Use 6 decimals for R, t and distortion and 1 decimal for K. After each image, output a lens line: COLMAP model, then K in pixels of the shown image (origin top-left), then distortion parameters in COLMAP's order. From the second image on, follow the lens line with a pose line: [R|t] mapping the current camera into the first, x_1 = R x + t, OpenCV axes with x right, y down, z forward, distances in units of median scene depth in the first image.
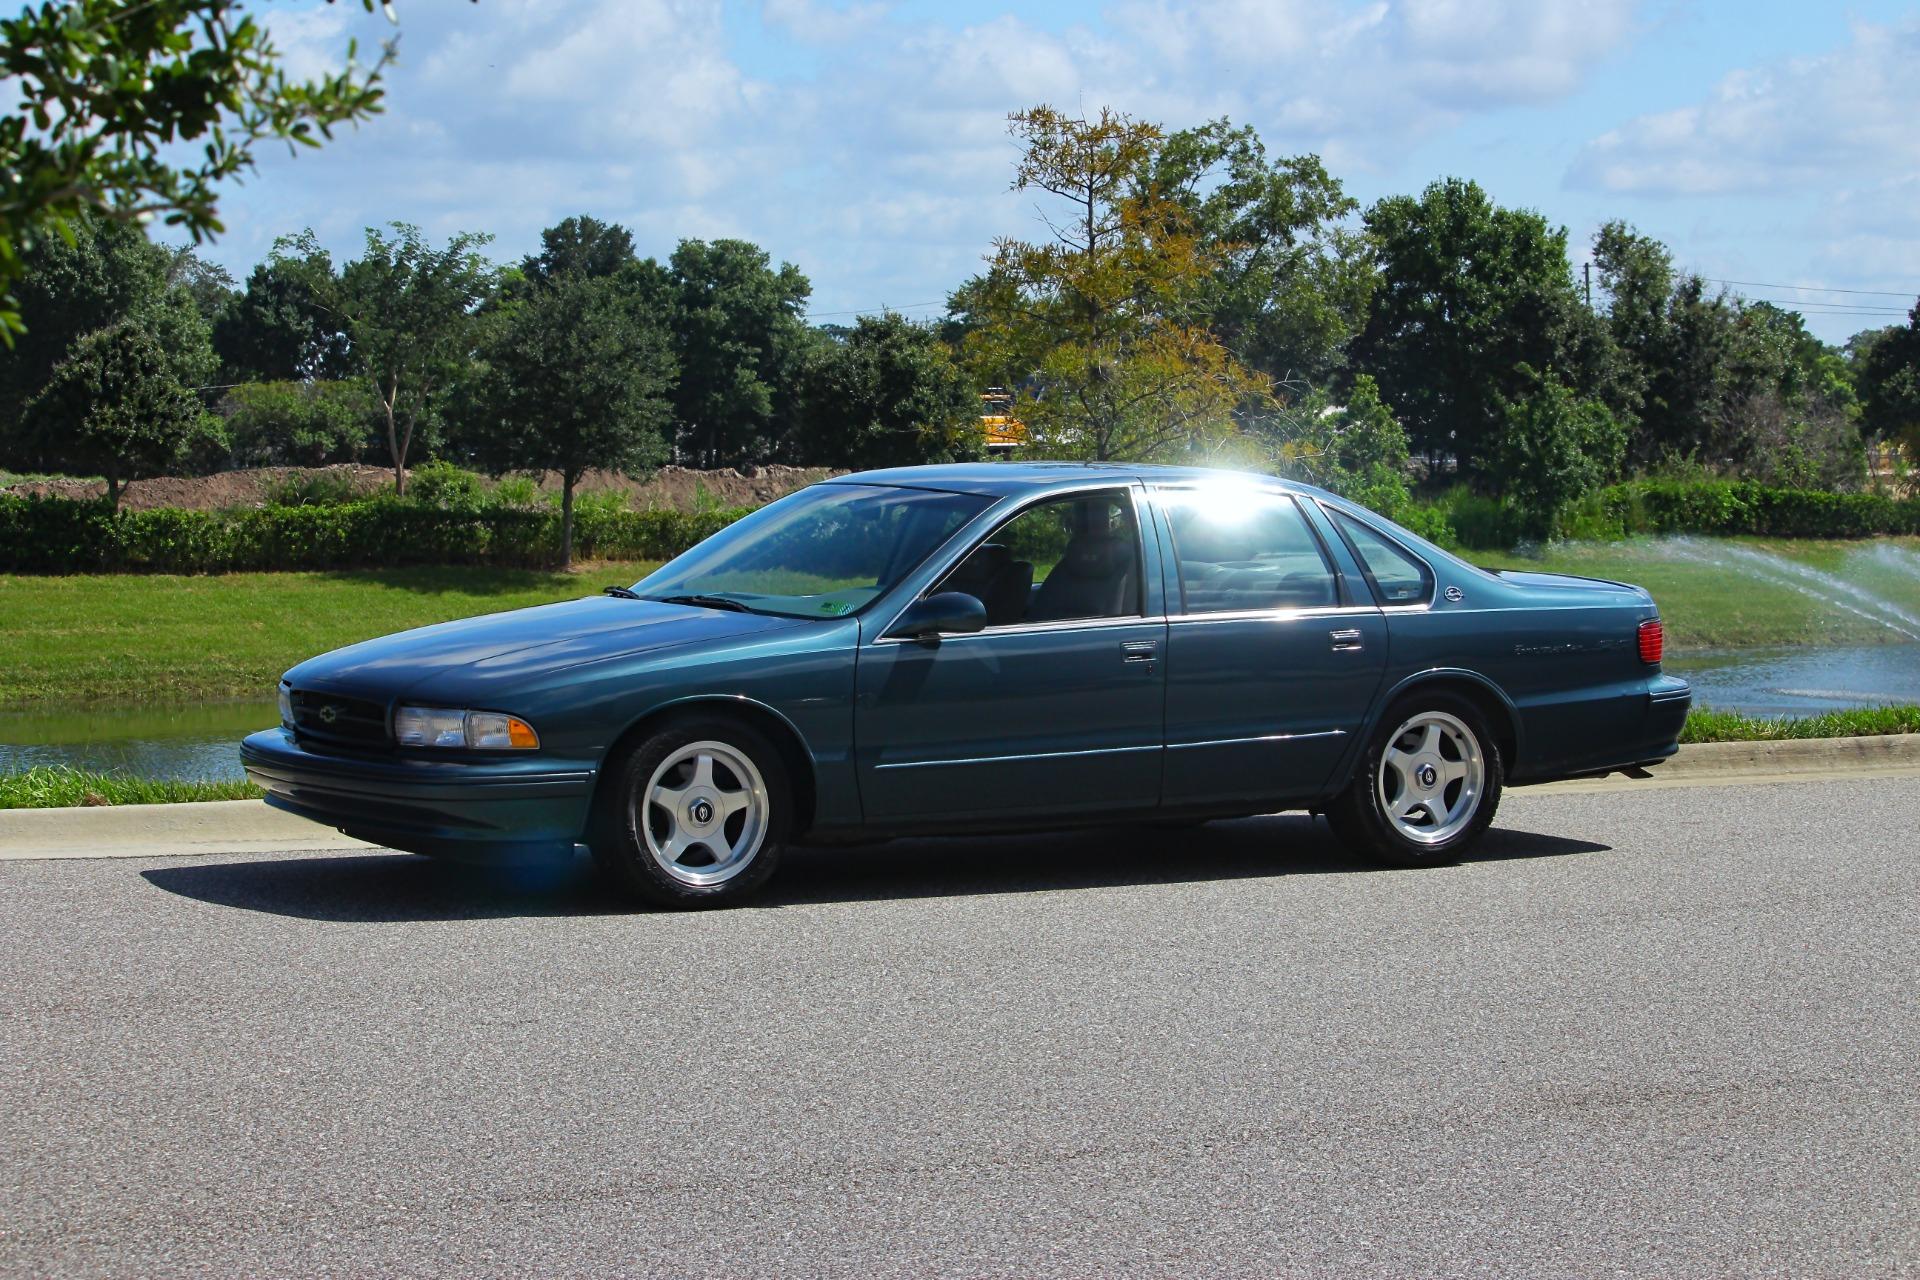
lens RADIAL K [[4912.3, 0, 883.8], [0, 4912.3, 596.8], [0, 0, 1]] dist [-0.396688, 0.000000]
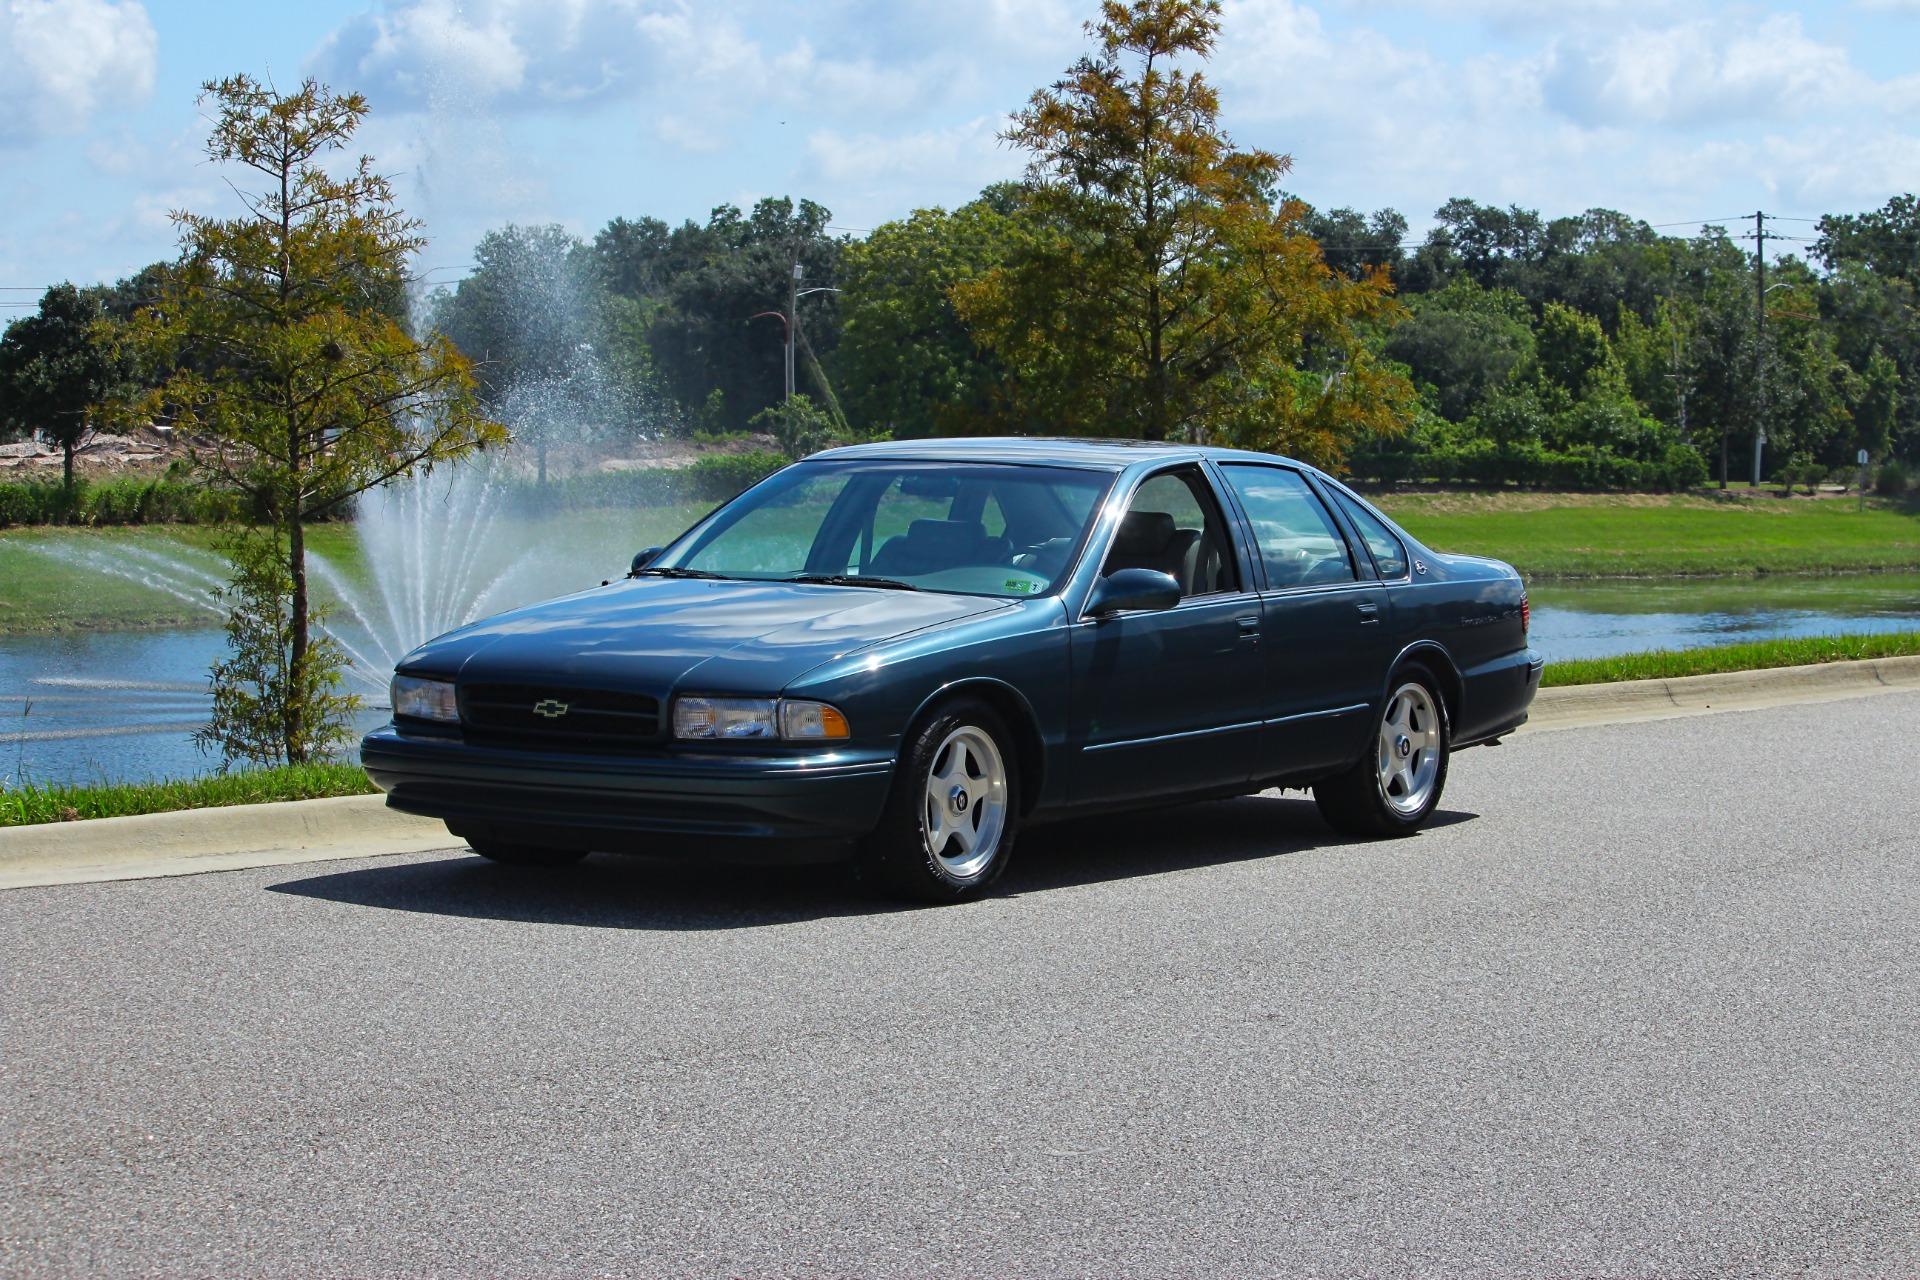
lens RADIAL K [[4912.3, 0, 970.7], [0, 4912.3, 644.1], [0, 0, 1]] dist [-0.396688, 0.000000]
pose [[0.896554, -0.016846, 0.442614, -0.455319], [0.011826, 0.999831, 0.014100, -0.000104], [-0.442776, -0.007407, 0.896602, 0.138585]]
